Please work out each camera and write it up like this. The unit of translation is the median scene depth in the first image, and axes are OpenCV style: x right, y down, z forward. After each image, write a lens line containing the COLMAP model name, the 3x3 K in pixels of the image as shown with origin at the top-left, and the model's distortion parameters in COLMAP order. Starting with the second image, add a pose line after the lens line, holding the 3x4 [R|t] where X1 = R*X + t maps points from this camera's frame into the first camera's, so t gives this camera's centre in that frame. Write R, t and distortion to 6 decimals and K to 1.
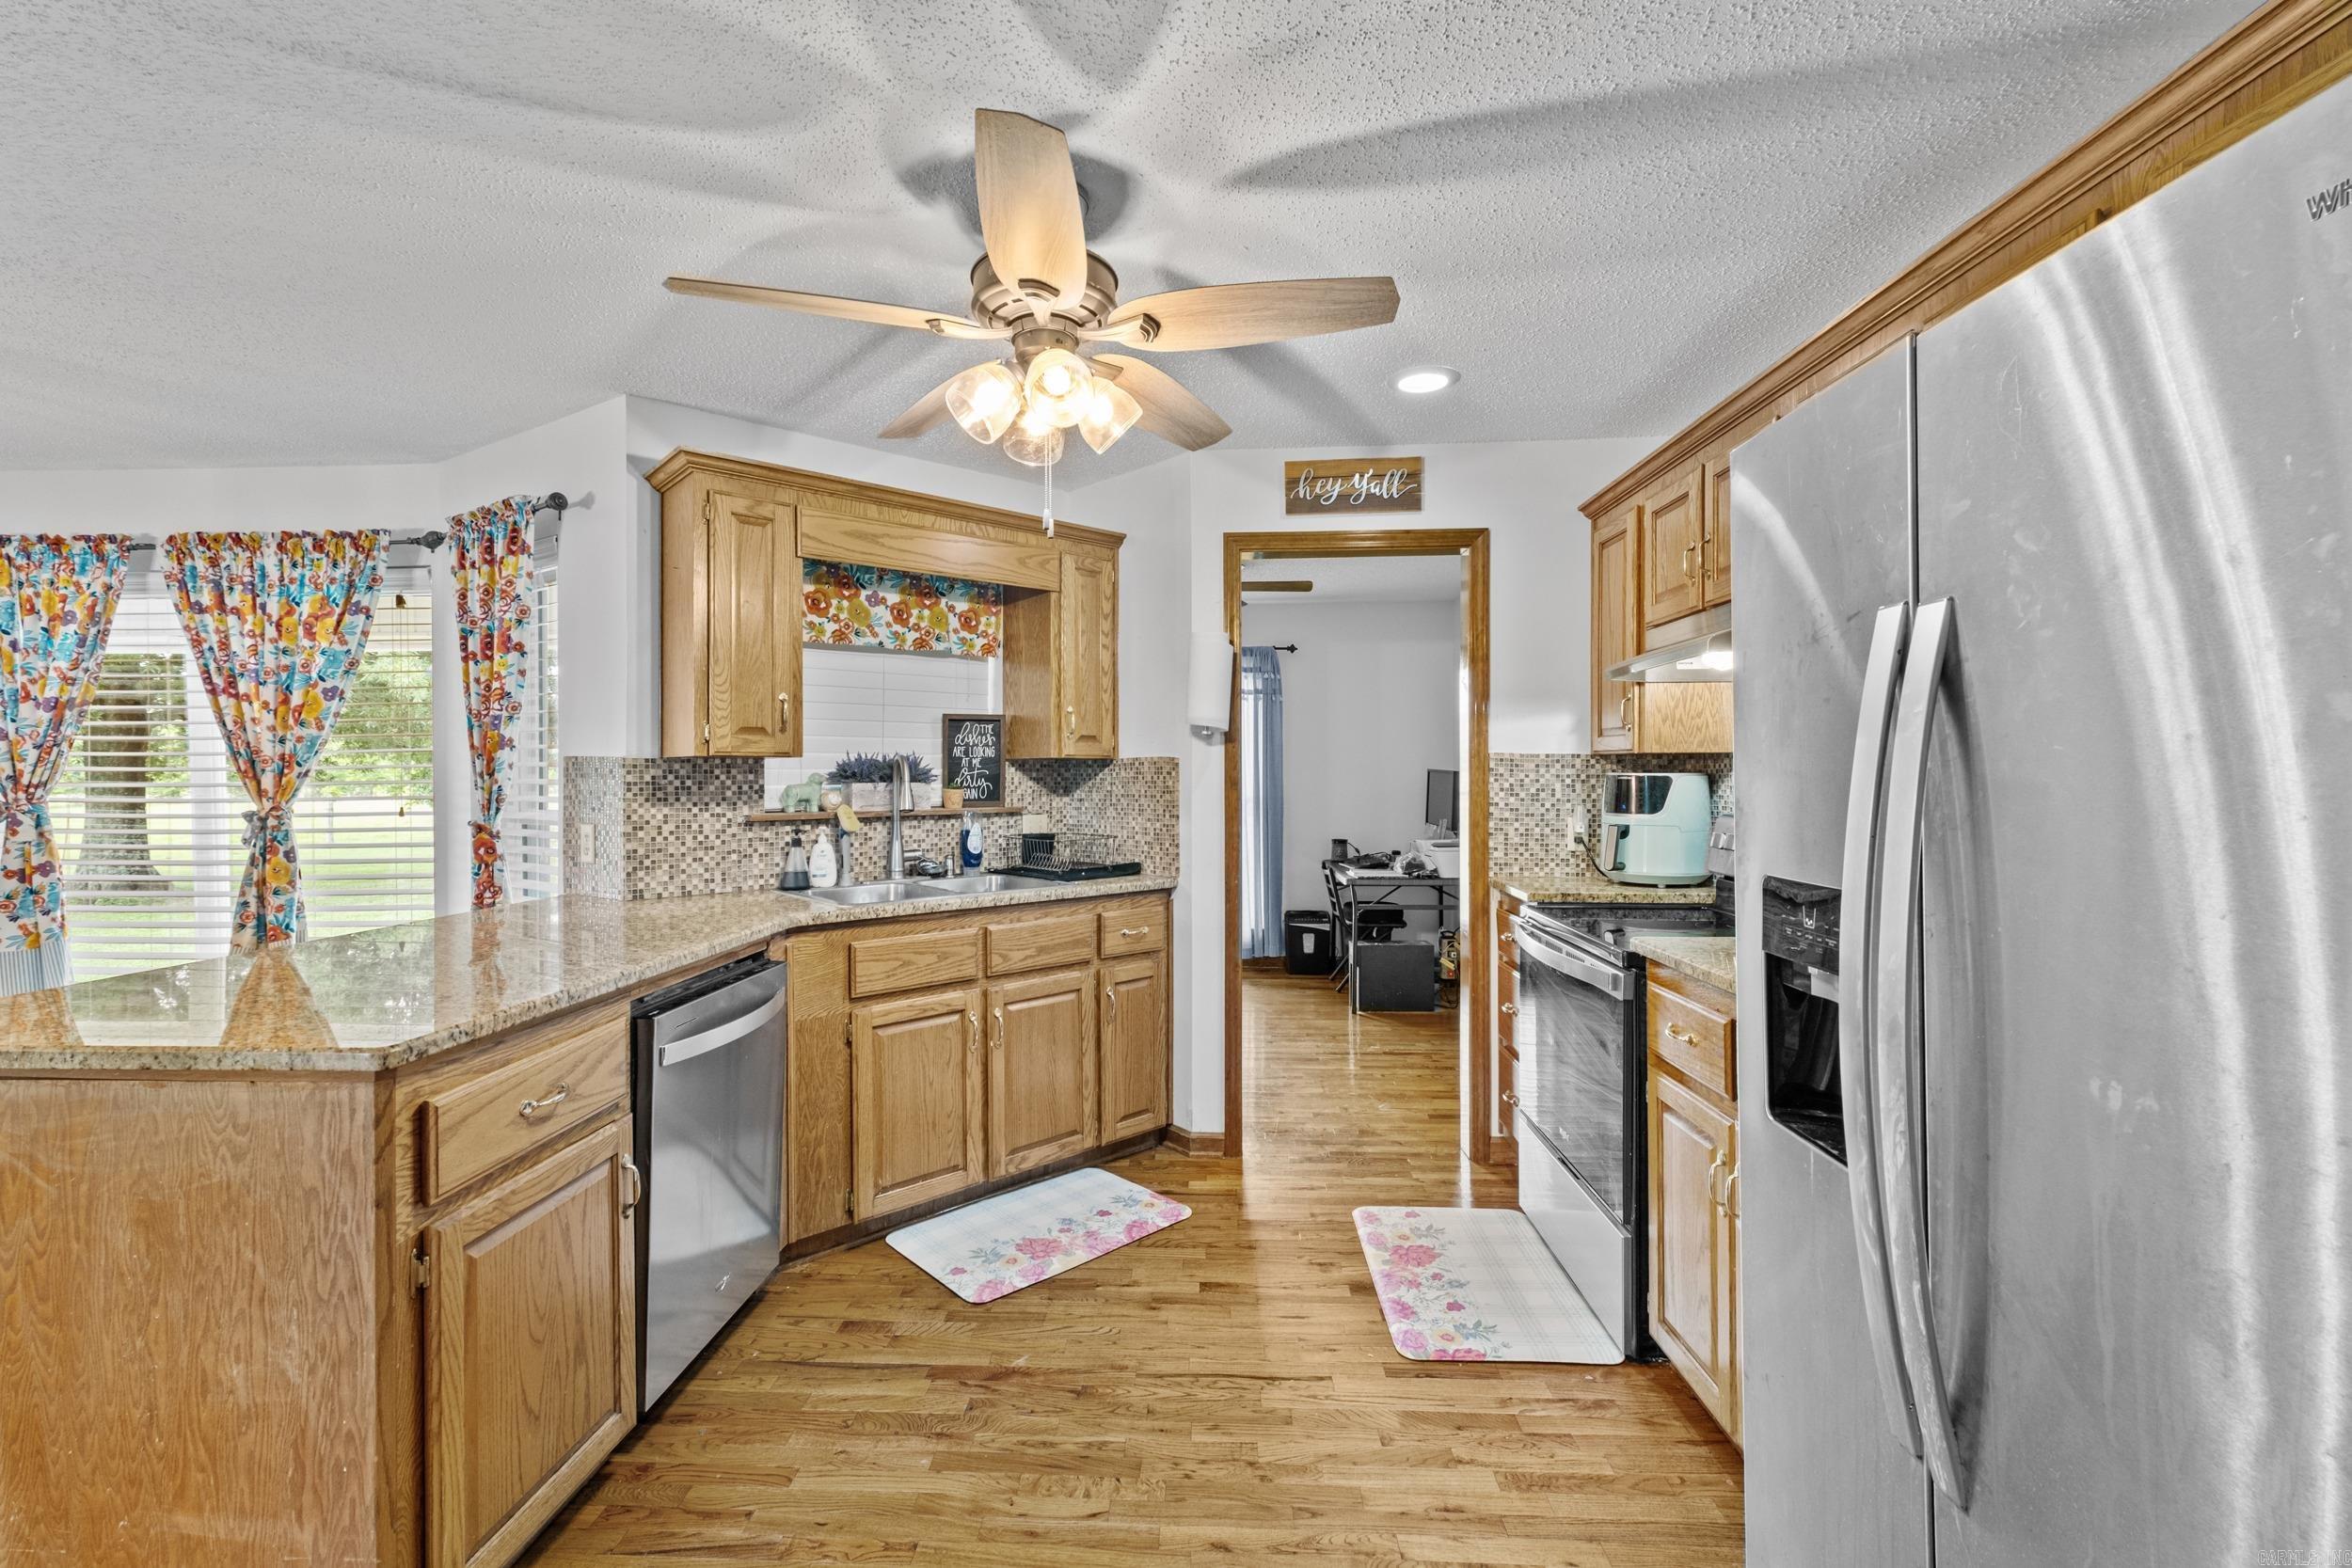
lens RADIAL K [[1011.8, 0, 1155.5], [0, 1011.8, 777.4], [0, 0, 1]] dist [0.007312, 0.000585]
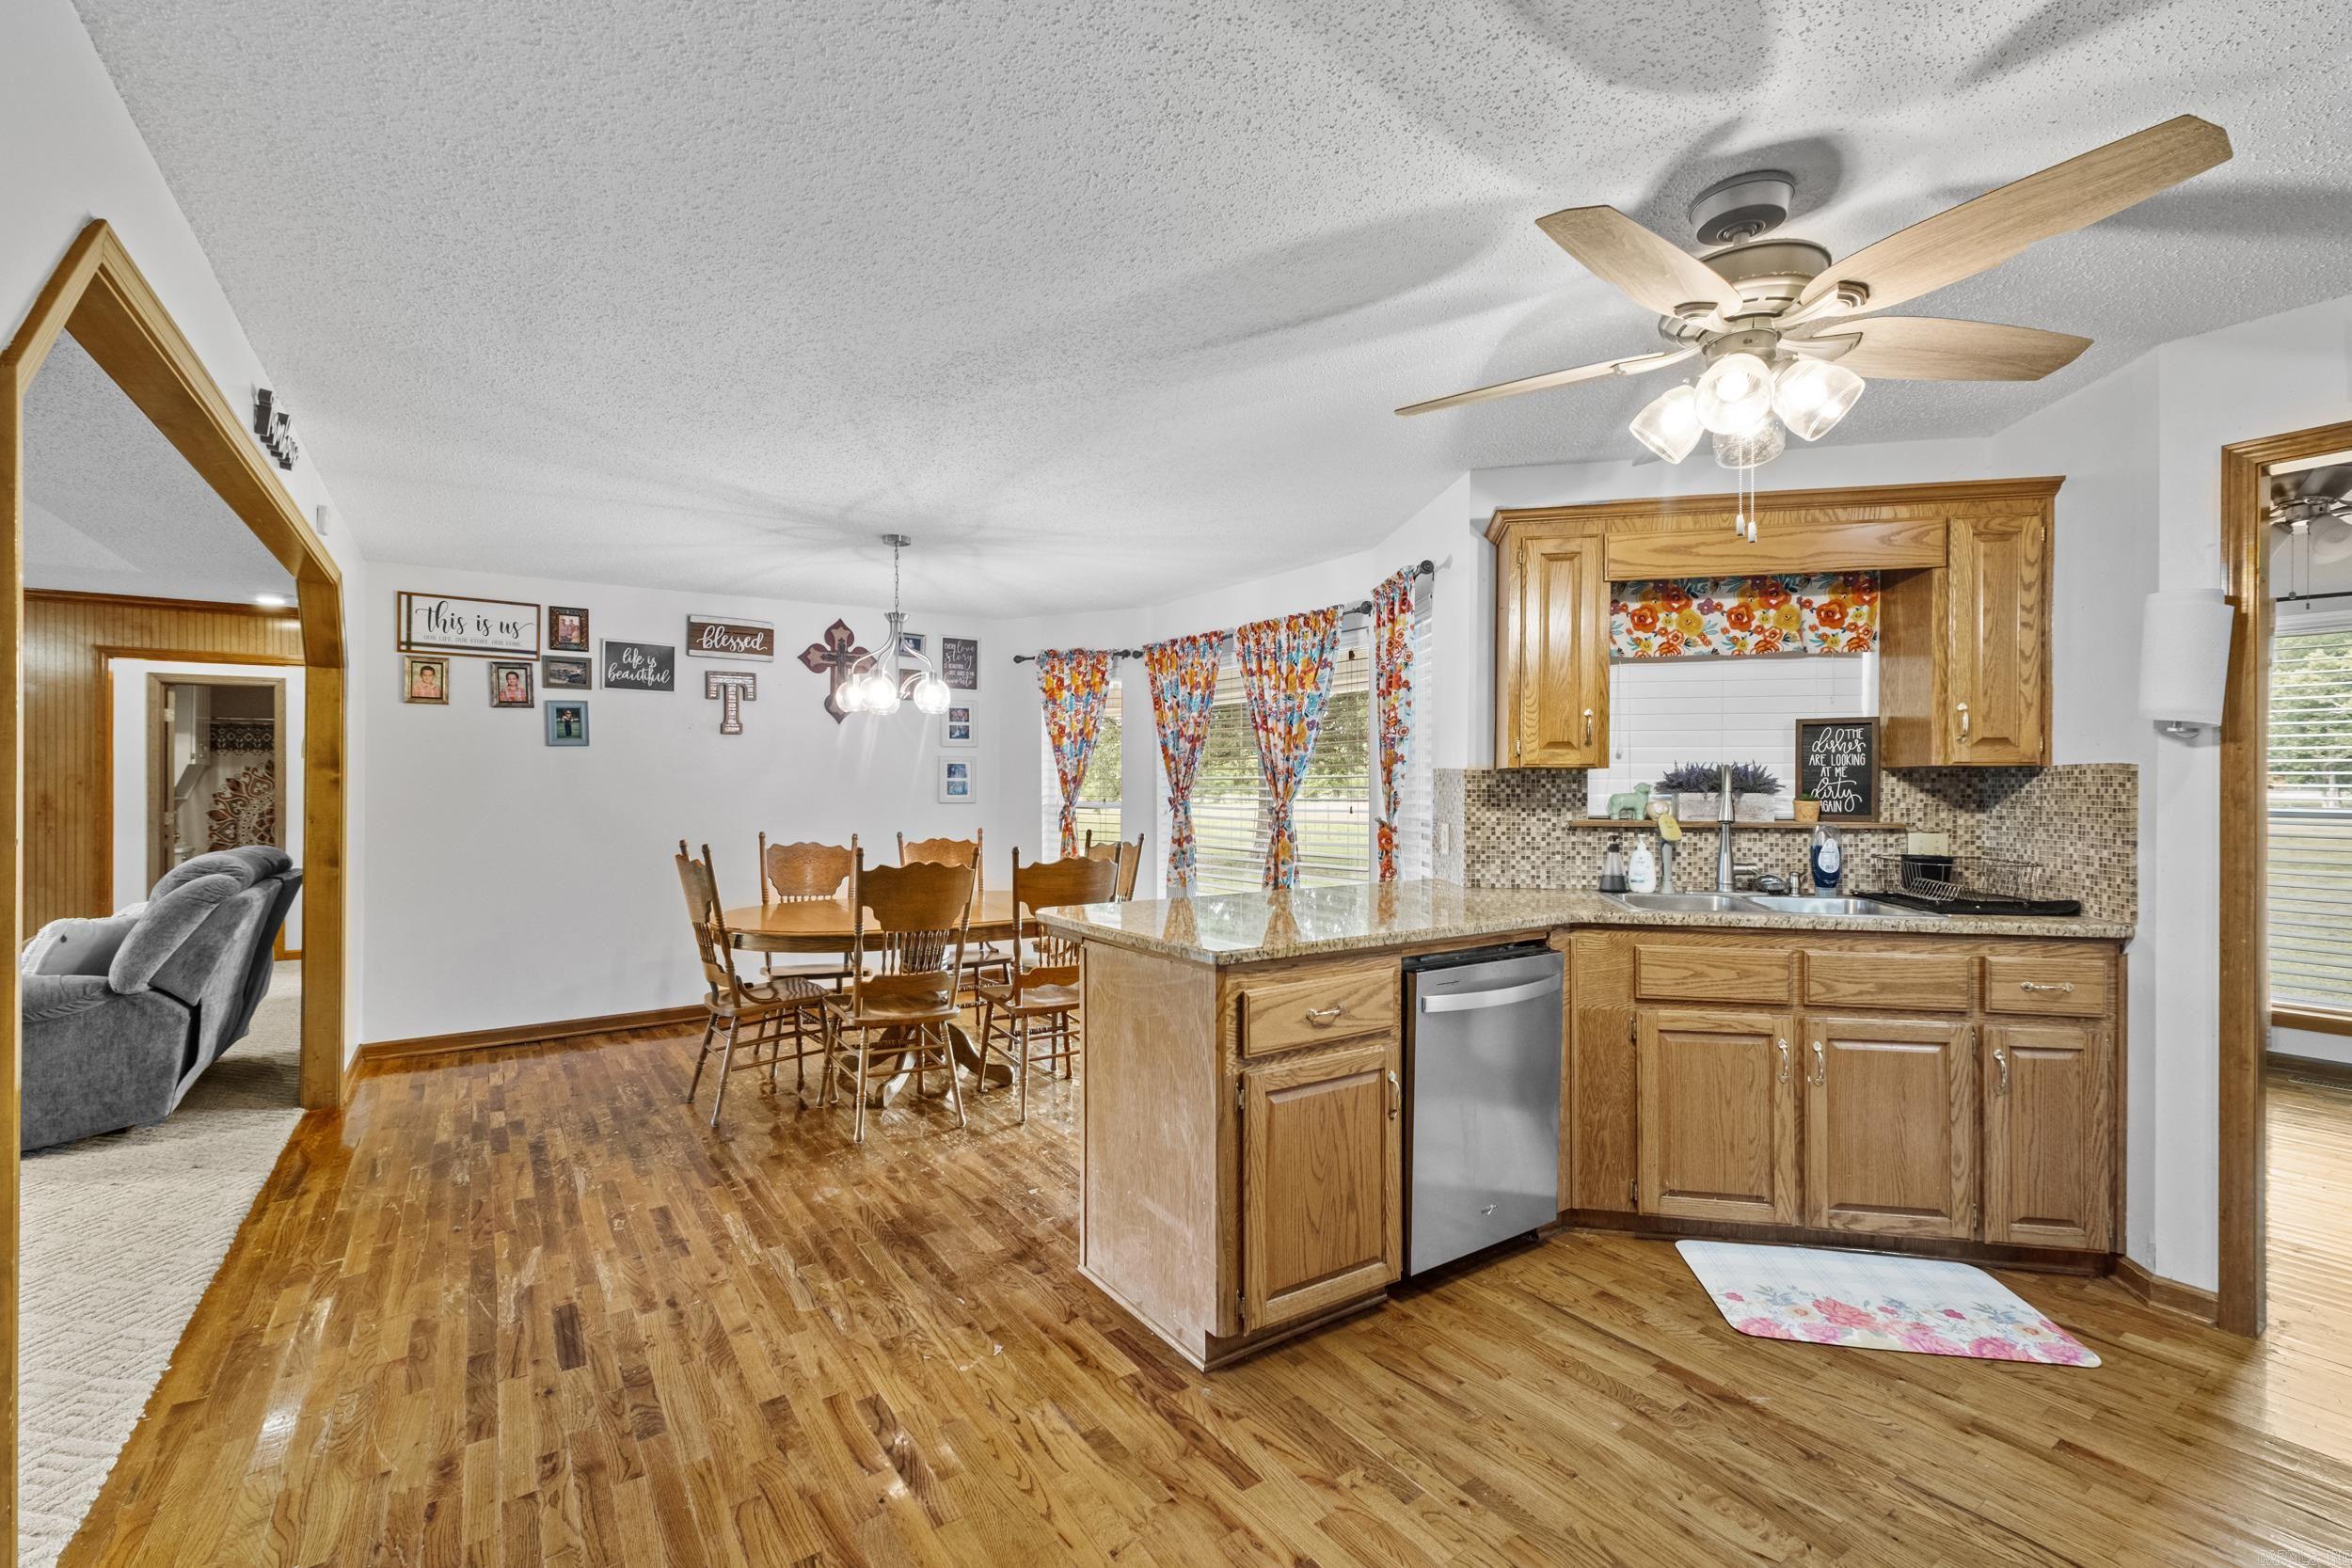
lens RADIAL K [[1011.8, 0, 1161.3], [0, 1011.8, 783.5], [0, 0, 1]] dist [0.007312, 0.000585]
pose [[0.605086, 0.004613, -0.796146, 0.204390], [-0.006291, 0.999980, 0.001013, -0.001668], [0.796135, 0.004396, 0.605103, -0.022821]]
